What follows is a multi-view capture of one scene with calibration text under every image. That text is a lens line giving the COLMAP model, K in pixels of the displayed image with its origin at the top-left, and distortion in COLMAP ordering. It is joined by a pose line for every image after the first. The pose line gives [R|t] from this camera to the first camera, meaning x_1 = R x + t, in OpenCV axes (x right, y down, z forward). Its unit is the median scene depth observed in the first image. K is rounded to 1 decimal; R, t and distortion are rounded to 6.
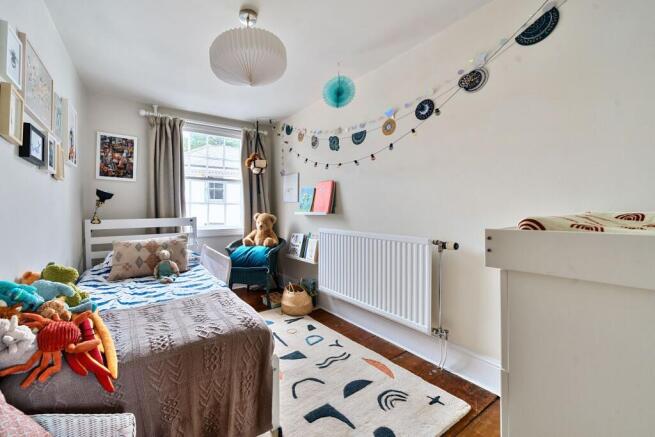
lens RADIAL K [[276.5, 0, 327.5], [0, 276.5, 218.5], [0, 0, 1]] dist [-0.000089, 0.000062]
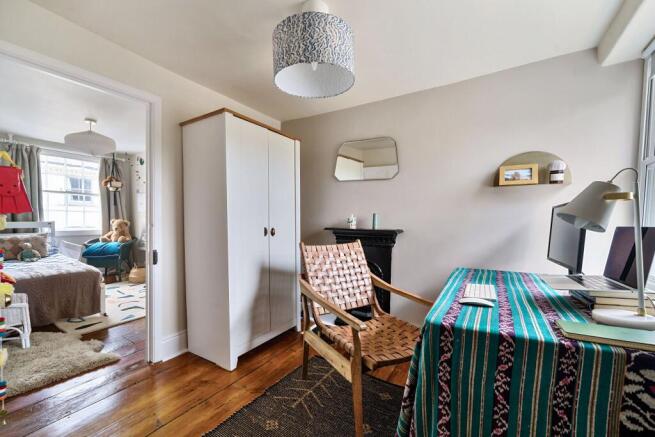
lens RADIAL K [[243.5, 0, 329.4], [0, 243.5, 230.2], [0, 0, 1]] dist [0.000745, 0.000279]
pose [[0.918357, 0.005401, 0.395716, 0.288604], [-0.014787, 0.999677, 0.020672, -0.005497], [-0.395477, -0.024836, 0.918140, -0.628331]]
